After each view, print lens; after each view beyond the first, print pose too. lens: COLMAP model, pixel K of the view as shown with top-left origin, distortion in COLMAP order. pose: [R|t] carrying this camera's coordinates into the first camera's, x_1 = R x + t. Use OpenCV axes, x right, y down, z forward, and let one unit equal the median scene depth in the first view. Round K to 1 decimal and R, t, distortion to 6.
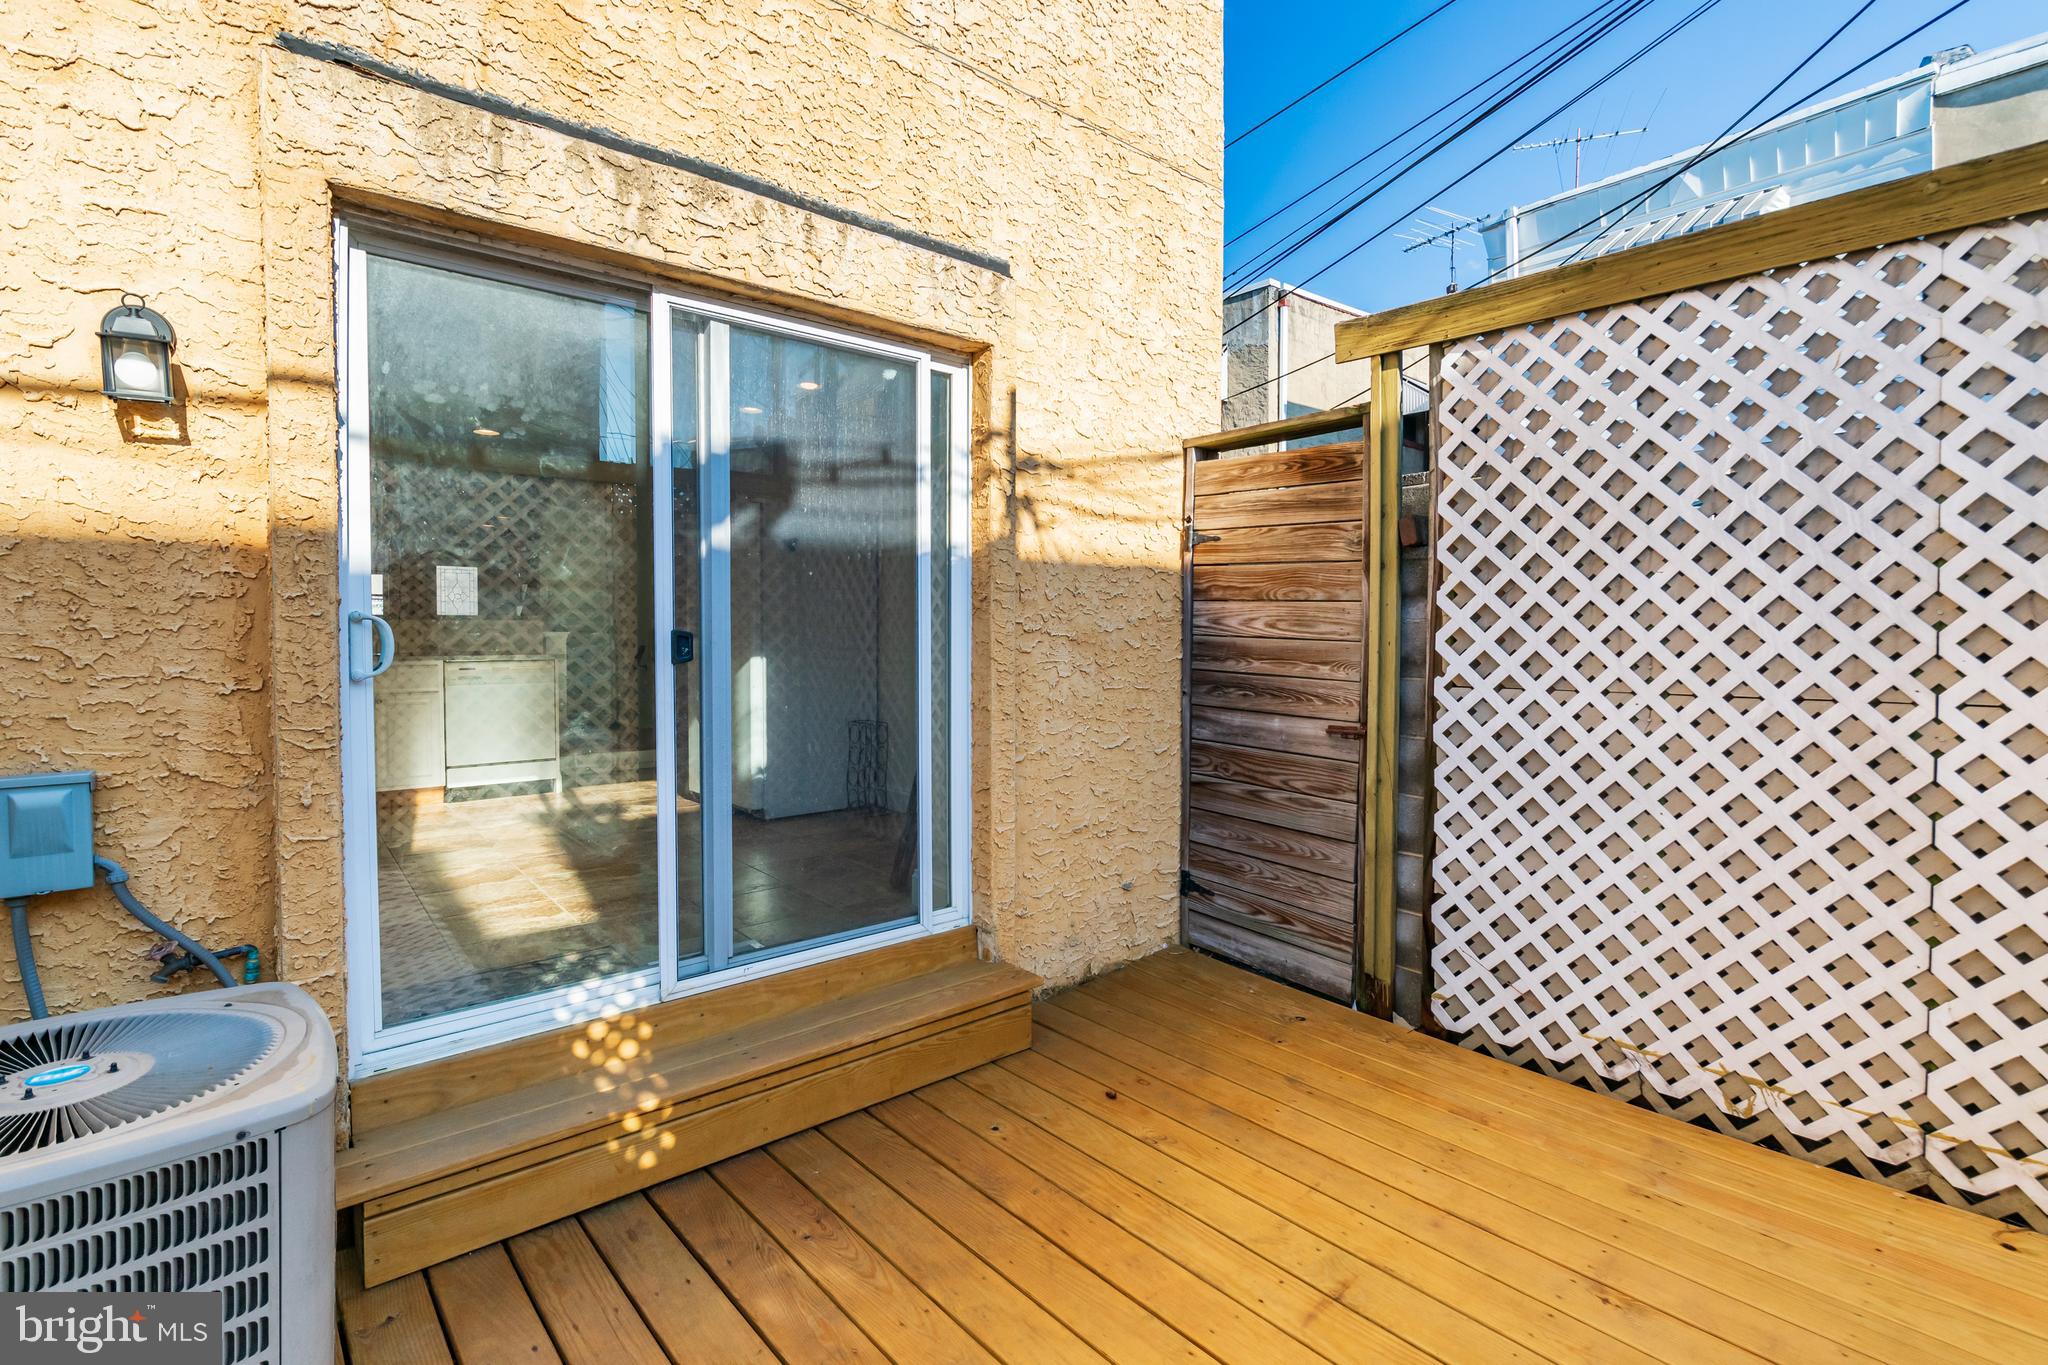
lens RADIAL K [[918.3, 0, 1019.1], [0, 918.3, 678.4], [0, 0, 1]] dist [-0.012832, 0.000401]
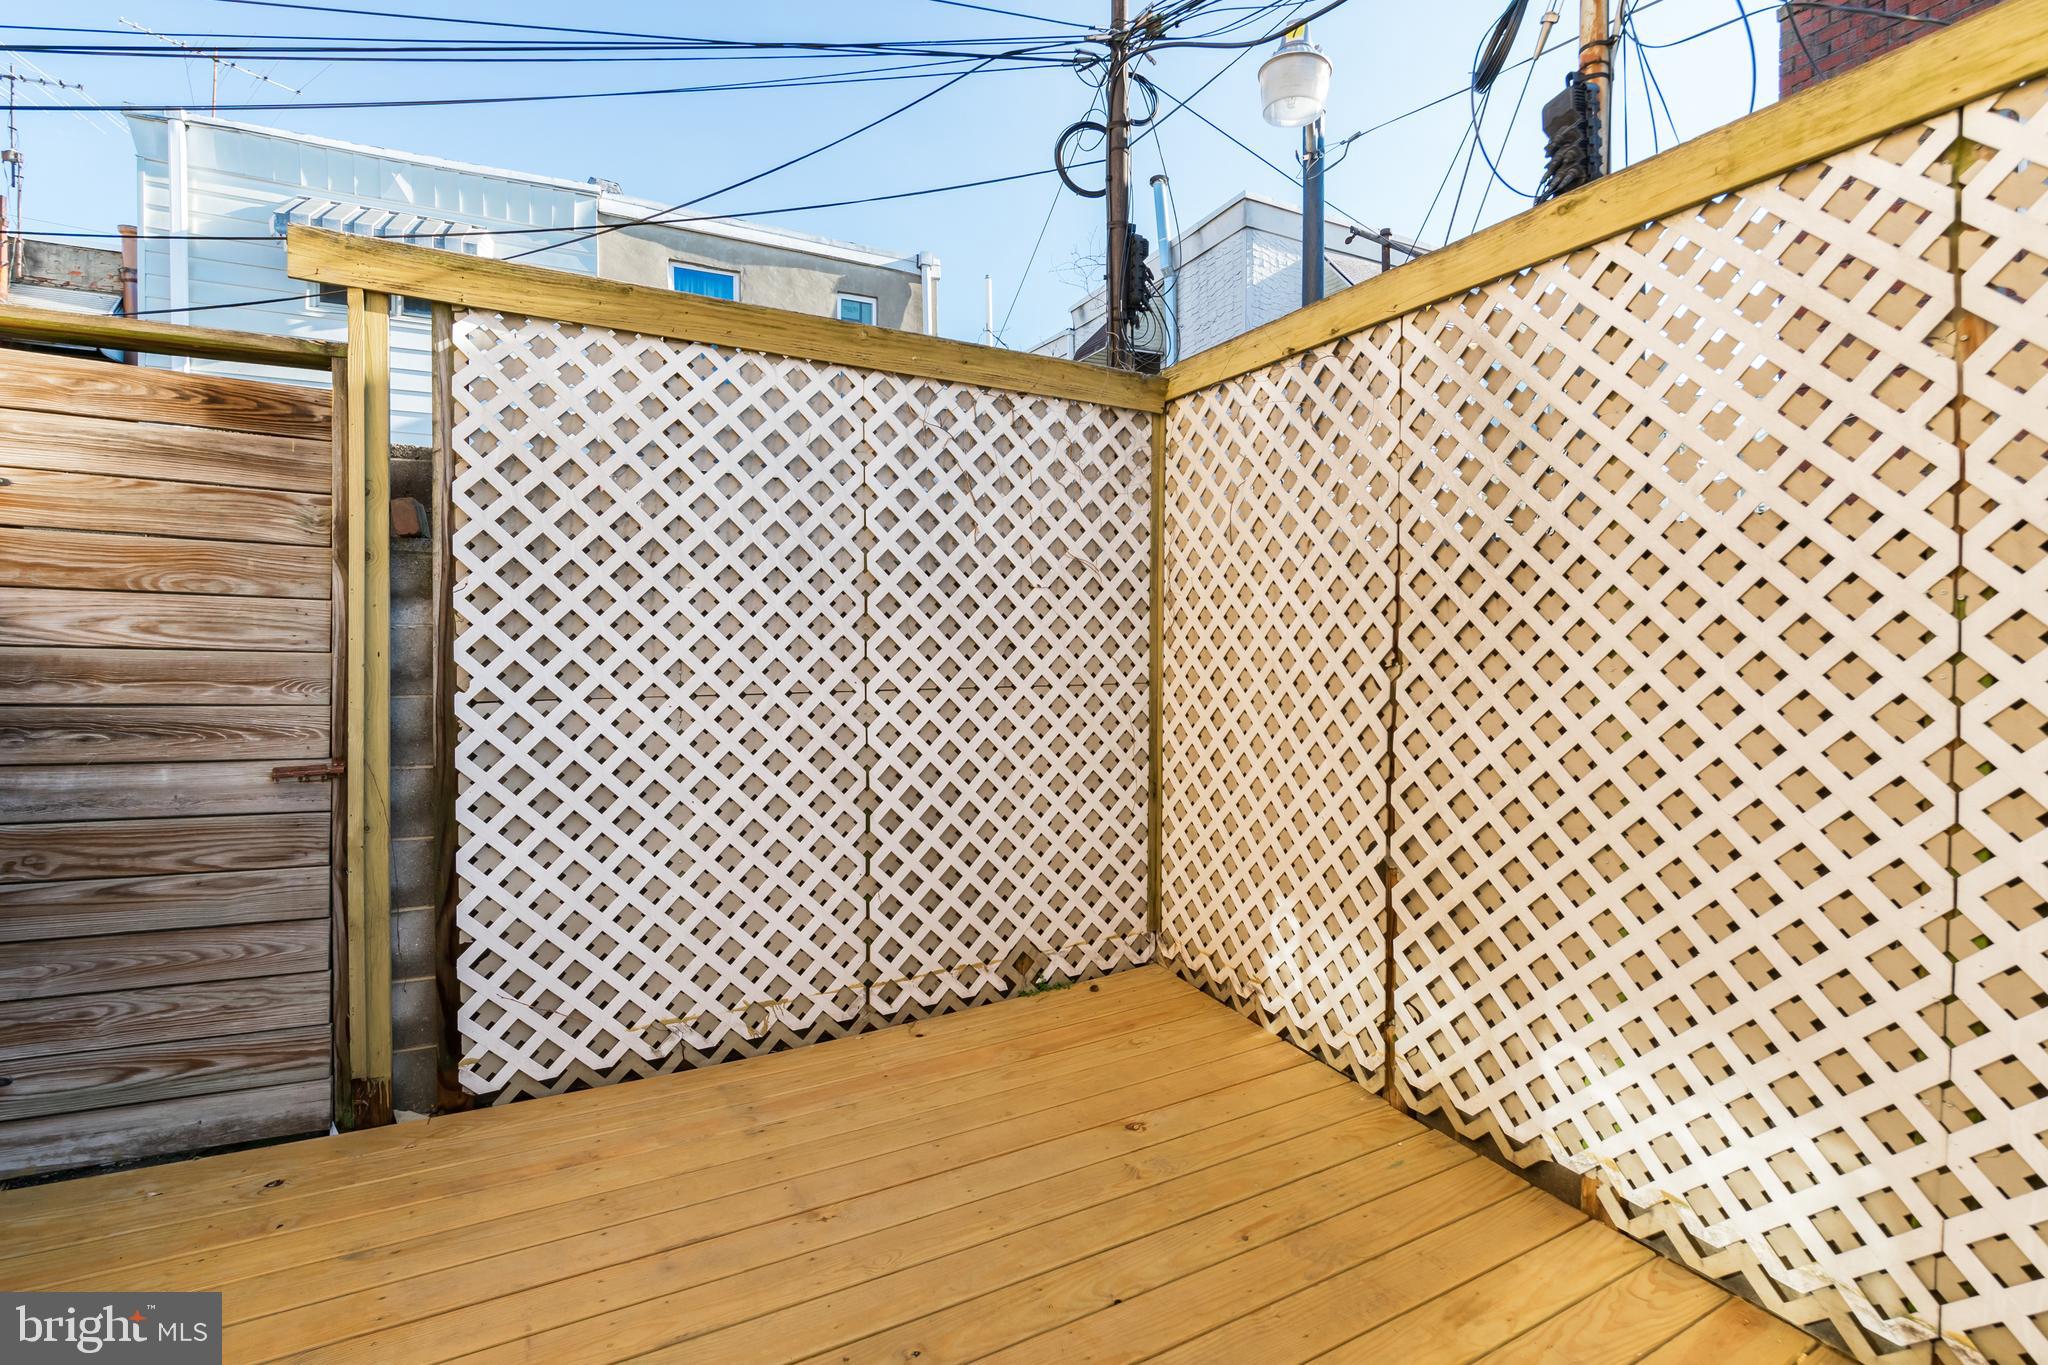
lens RADIAL K [[918.3, 0, 1018.9], [0, 918.3, 674.8], [0, 0, 1]] dist [-0.012832, 0.000401]
pose [[0.237487, -0.031568, 0.970878, -0.237424], [0.045972, 0.998717, 0.021228, -0.011448], [-0.970302, 0.039591, 0.238634, 0.269130]]
